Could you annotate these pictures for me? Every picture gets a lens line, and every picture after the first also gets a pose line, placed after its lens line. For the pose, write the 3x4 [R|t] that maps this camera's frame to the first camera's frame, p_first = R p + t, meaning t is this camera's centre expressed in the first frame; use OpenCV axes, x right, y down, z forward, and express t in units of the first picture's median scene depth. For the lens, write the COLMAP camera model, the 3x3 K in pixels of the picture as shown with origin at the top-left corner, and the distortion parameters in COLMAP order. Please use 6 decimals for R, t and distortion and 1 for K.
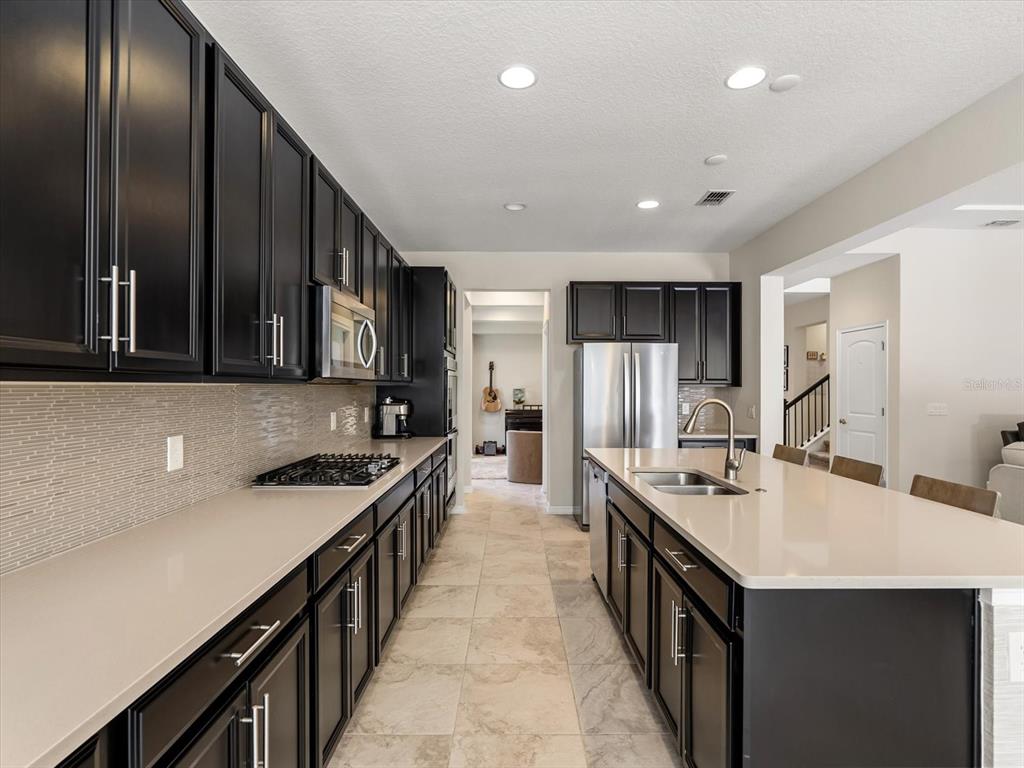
lens RADIAL K [[518.0, 0, 514.7], [0, 518.0, 384.2], [0, 0, 1]] dist [0.000921, 0.000076]
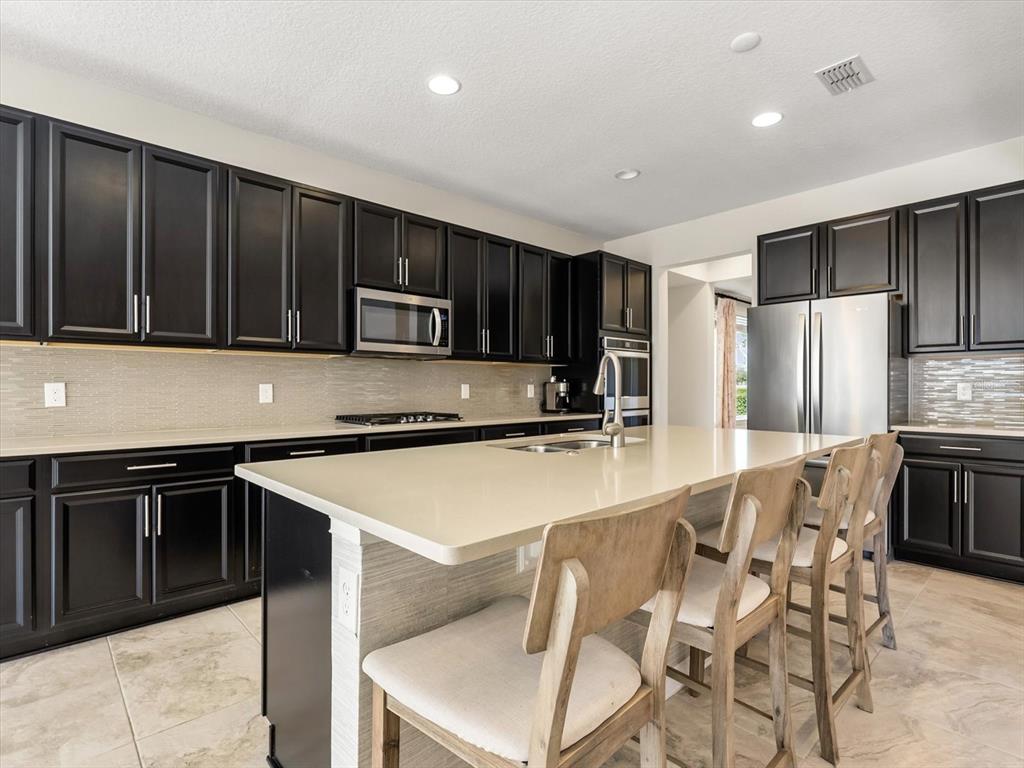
lens RADIAL K [[518.0, 0, 511.5], [0, 518.0, 387.7], [0, 0, 1]] dist [0.000921, 0.000076]
pose [[0.672744, -0.001926, -0.739873, 0.440968], [0.004338, 0.999990, 0.001341, 0.040045], [0.739863, -0.004112, 0.672745, 0.146918]]
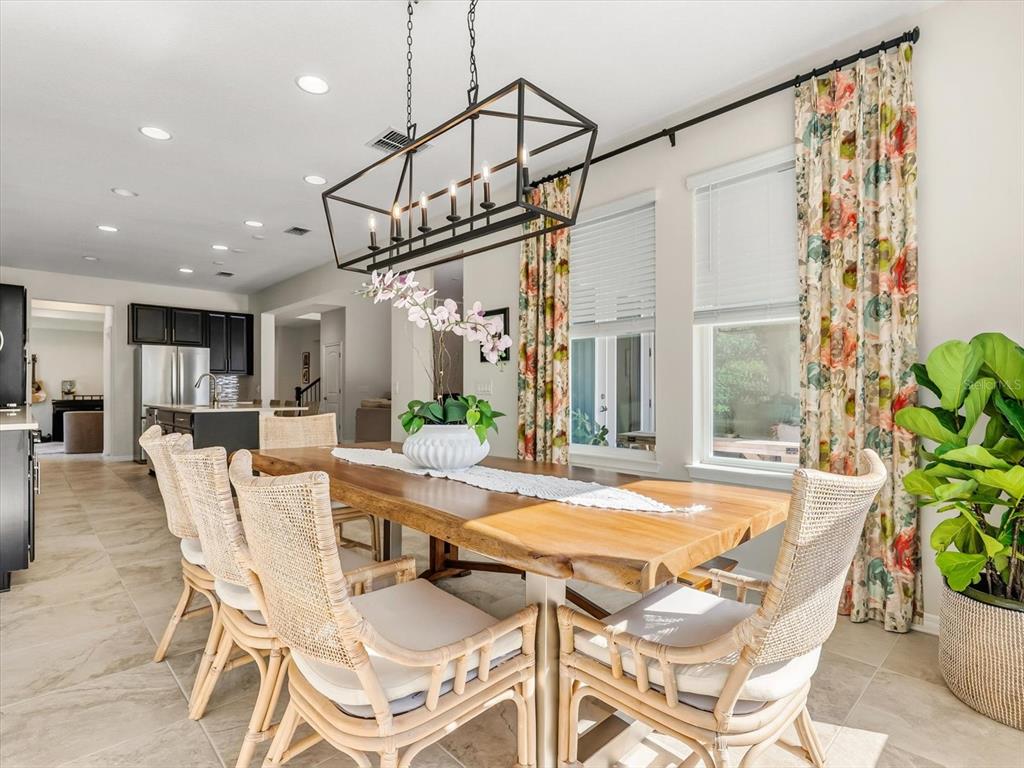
lens RADIAL K [[518.0, 0, 511.3], [0, 518.0, 390.8], [0, 0, 1]] dist [0.000921, 0.000076]
pose [[0.728234, -0.004063, 0.685316, -0.121141], [-0.000190, 0.999981, 0.006130, 0.046952], [-0.685328, -0.004594, 0.728220, -0.848178]]
